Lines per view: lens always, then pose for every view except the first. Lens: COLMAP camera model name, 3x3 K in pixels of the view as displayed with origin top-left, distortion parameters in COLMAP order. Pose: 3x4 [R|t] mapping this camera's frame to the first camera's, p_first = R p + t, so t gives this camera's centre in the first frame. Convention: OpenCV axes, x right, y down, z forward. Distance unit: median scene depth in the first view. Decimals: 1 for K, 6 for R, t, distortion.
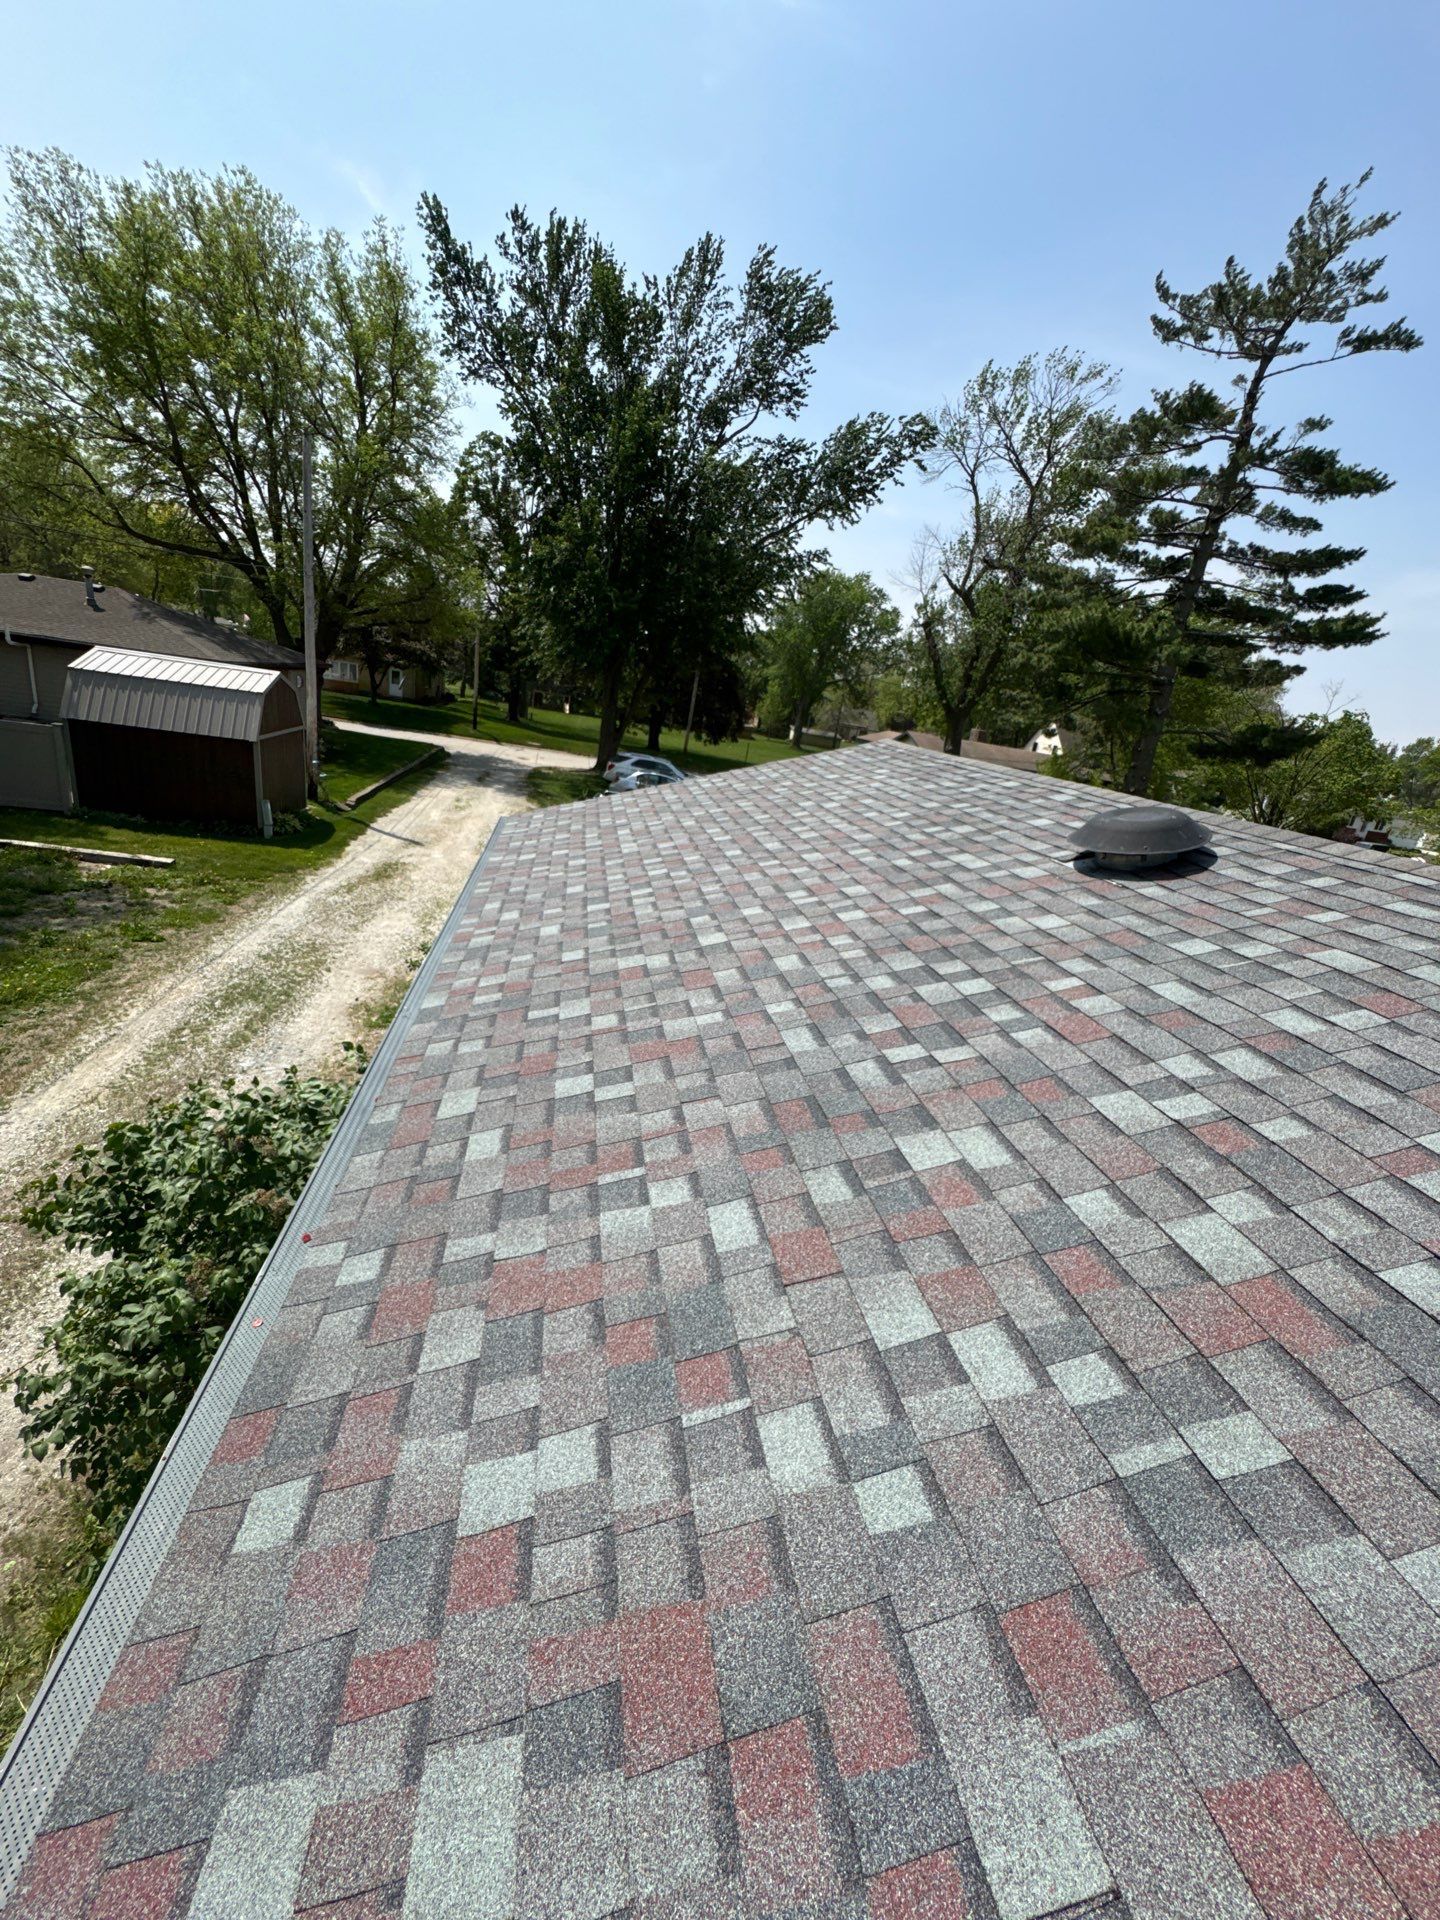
lens RADIAL K [[769.4, 0, 720.0], [0, 769.4, 960.0], [0, 0, 1]] dist [-0.001807, 0.000125]
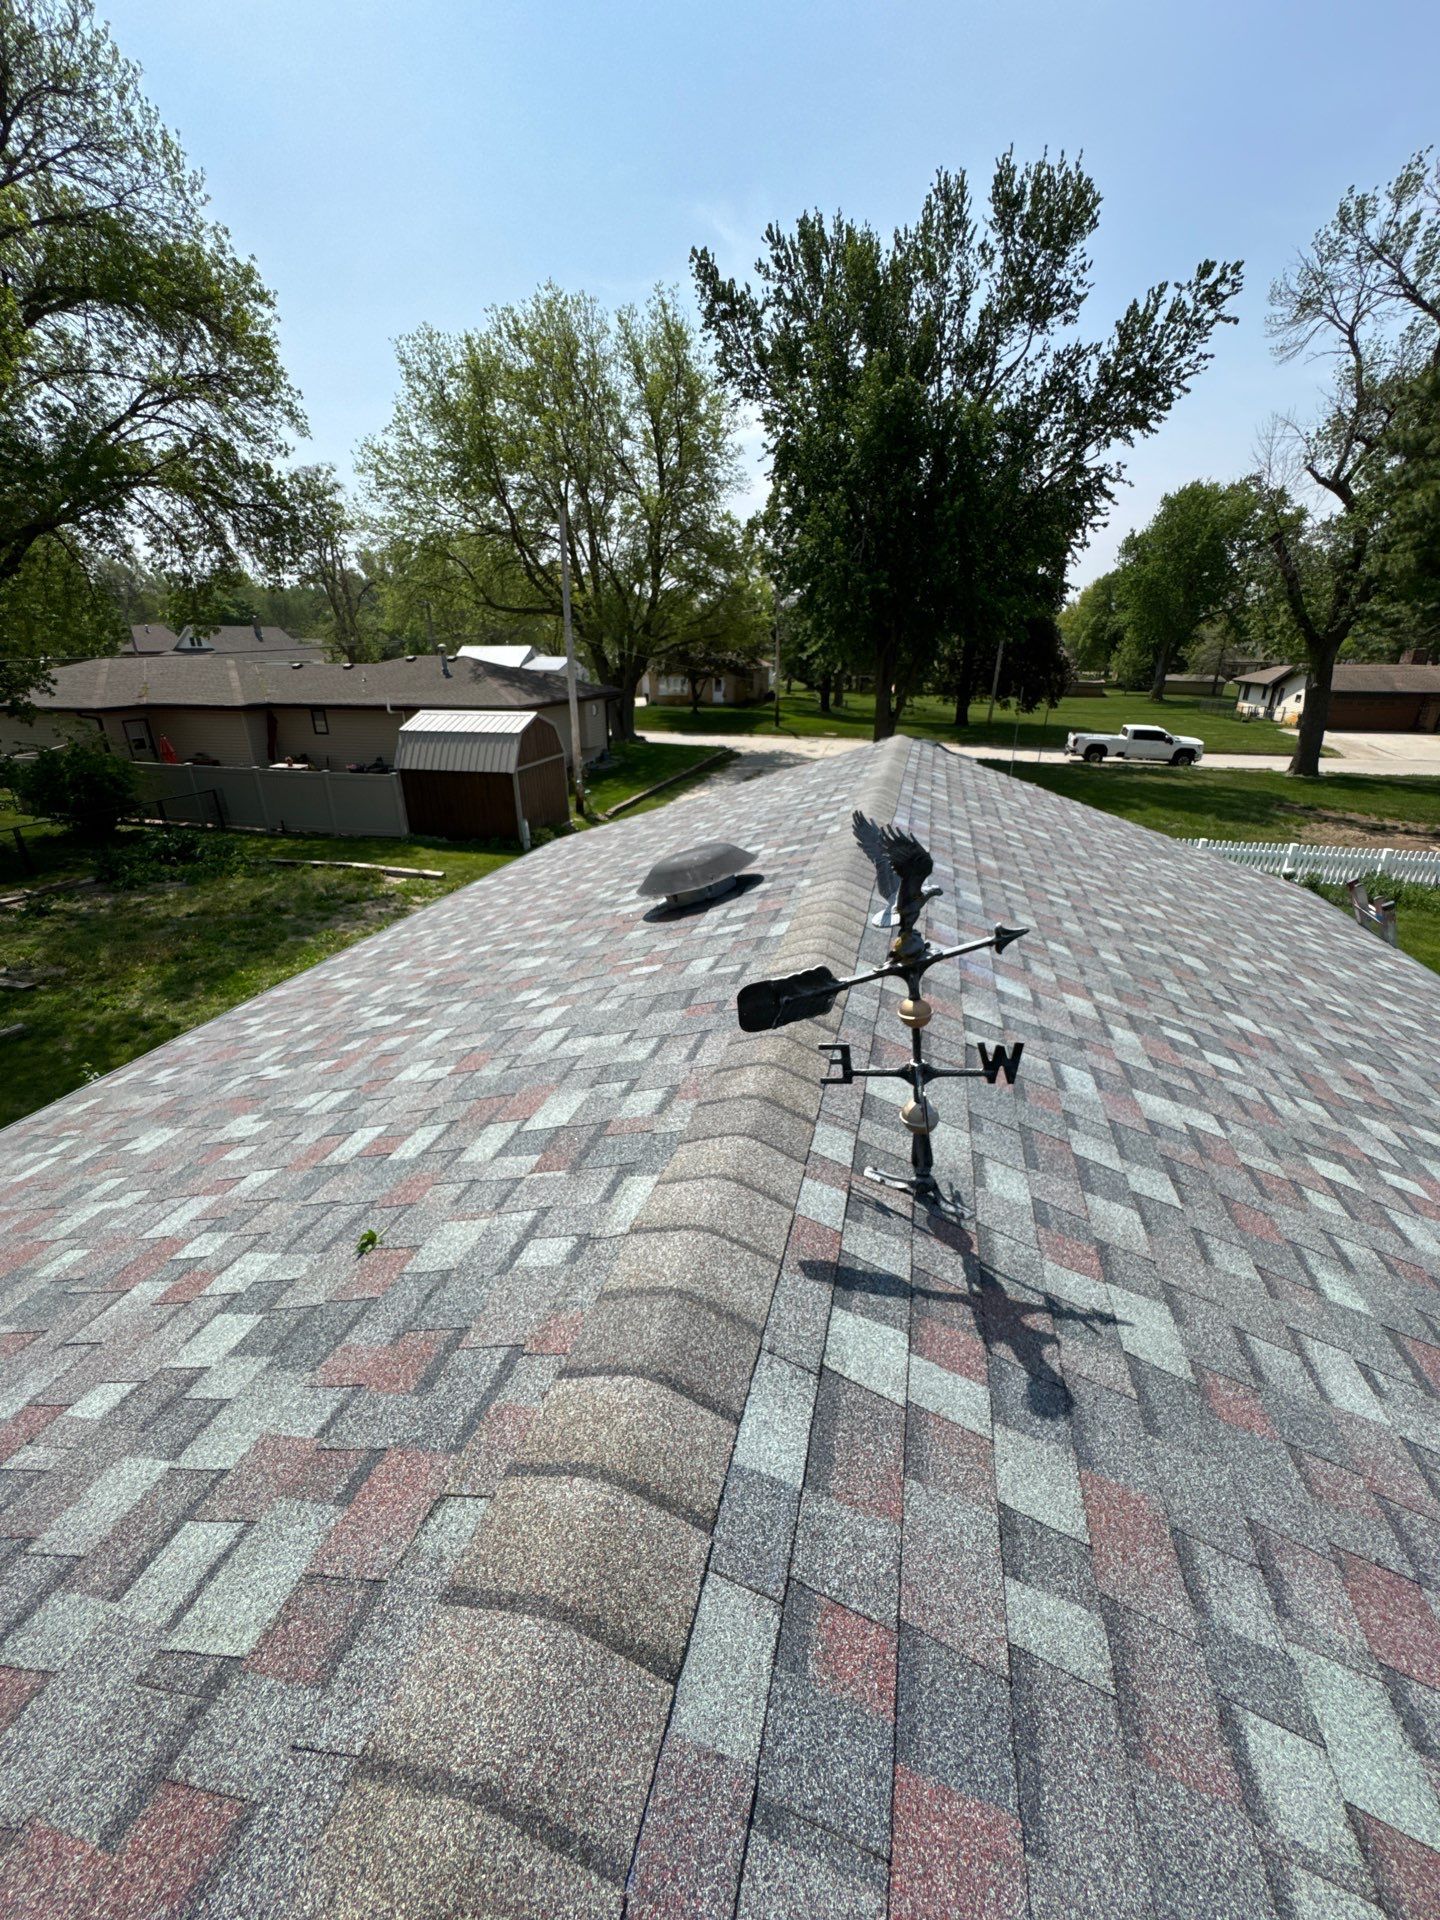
lens RADIAL K [[774.3, 0, 718.1], [0, 774.3, 955.6], [0, 0, 1]] dist [-0.000747, 0.000345]
pose [[0.904159, 0.012704, -0.427008, 0.969152], [-0.005424, 0.999819, 0.018260, -0.056416], [0.427163, -0.014194, 0.904063, 0.019781]]
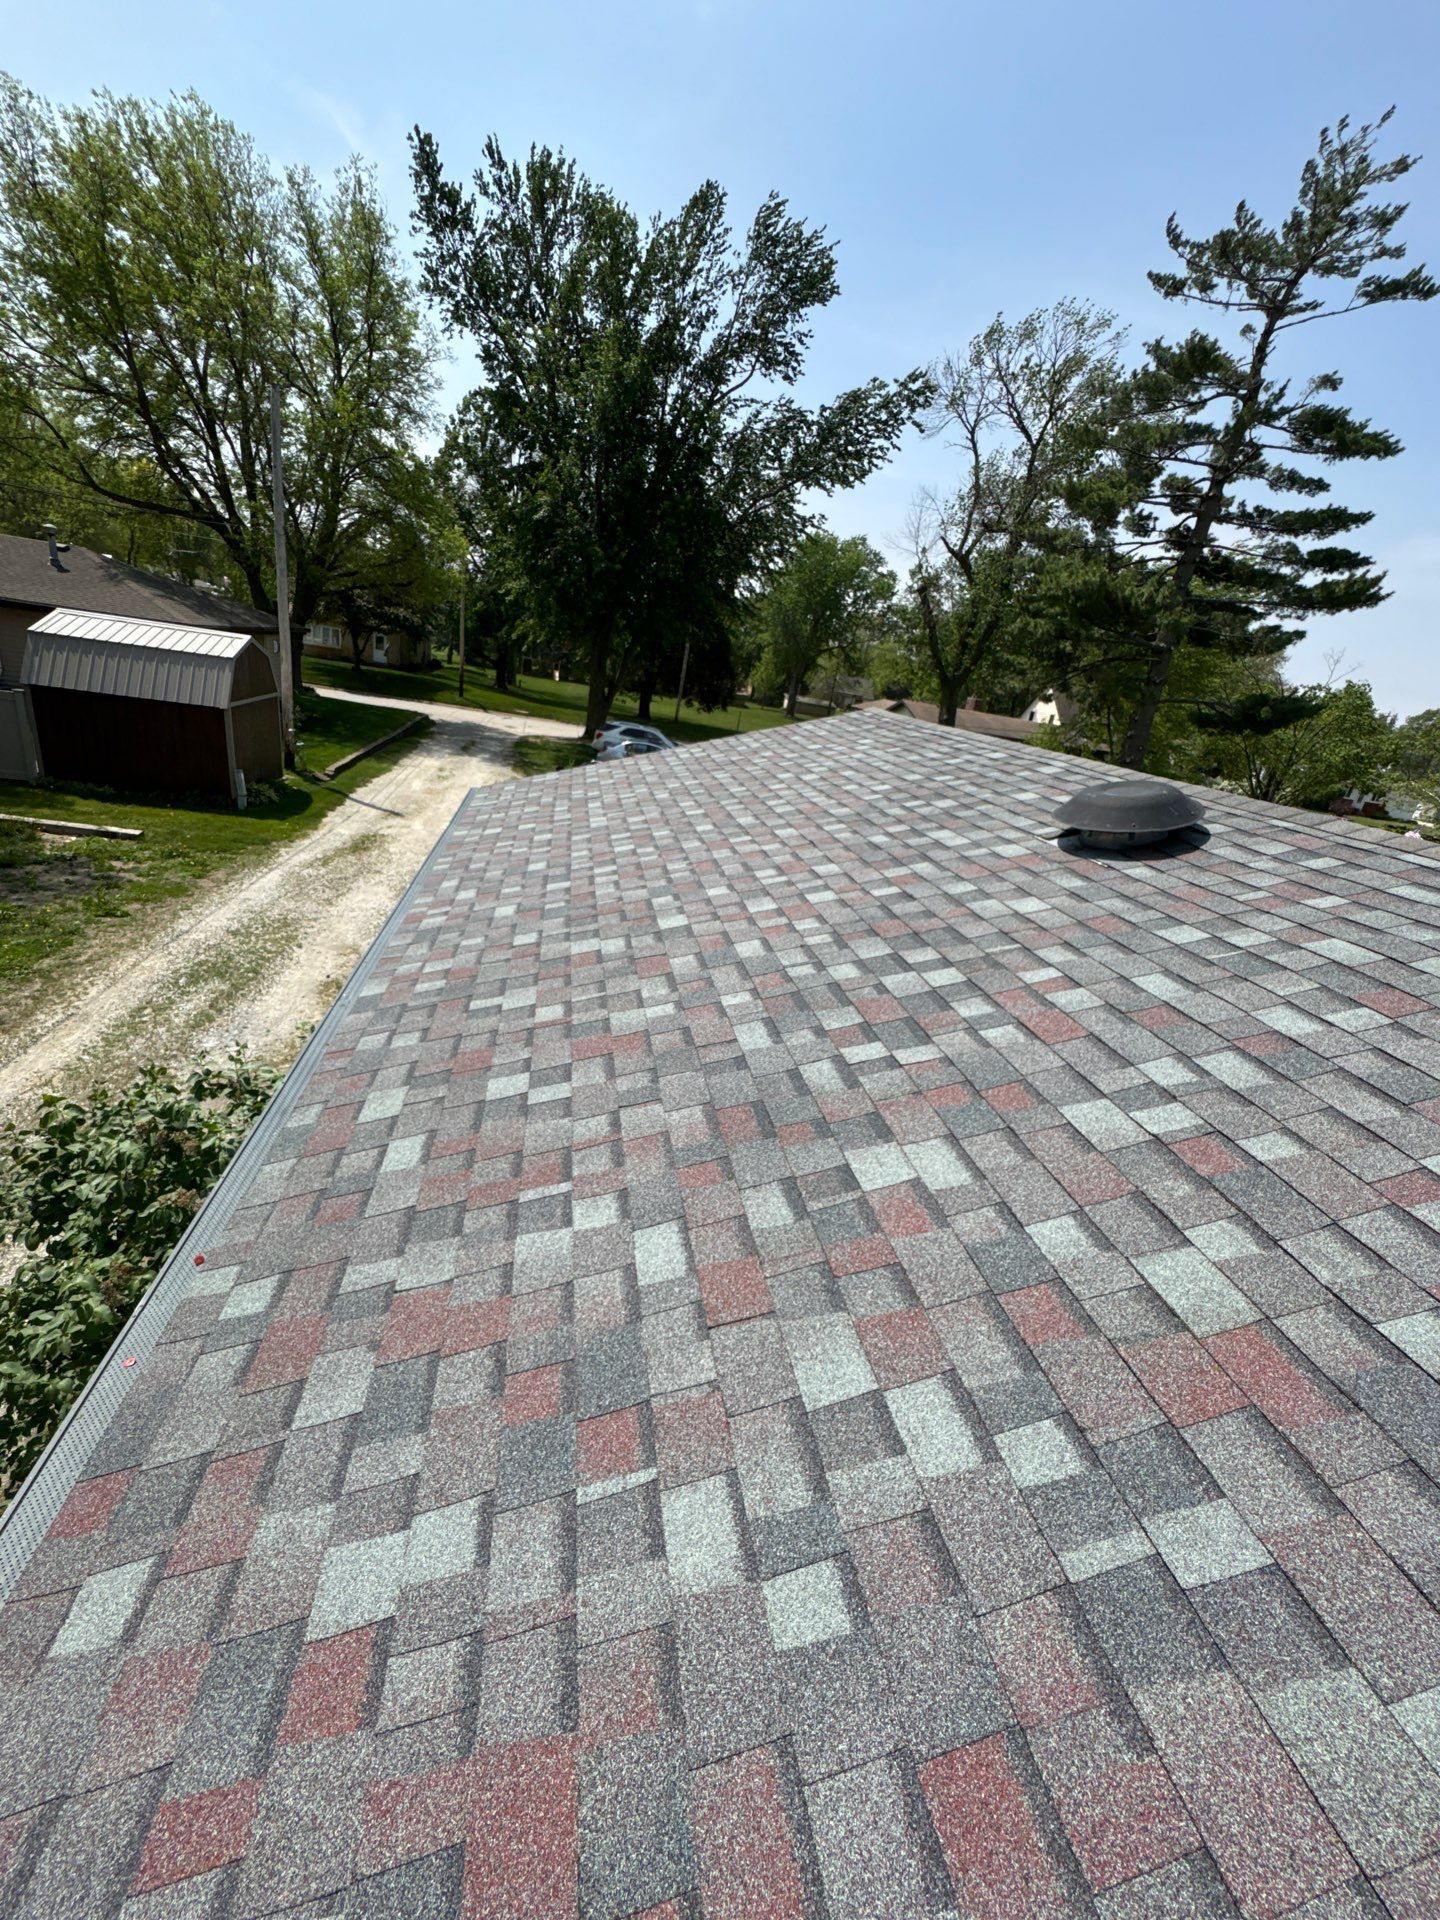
lens RADIAL K [[774.3, 0, 718.1], [0, 774.3, 955.6], [0, 0, 1]] dist [-0.000747, 0.000345]
pose [[0.999984, 0.000228, 0.005604, 0.039046], [-0.000400, 0.999528, 0.030710, -0.014602], [-0.005595, -0.030712, 0.999513, 0.052093]]
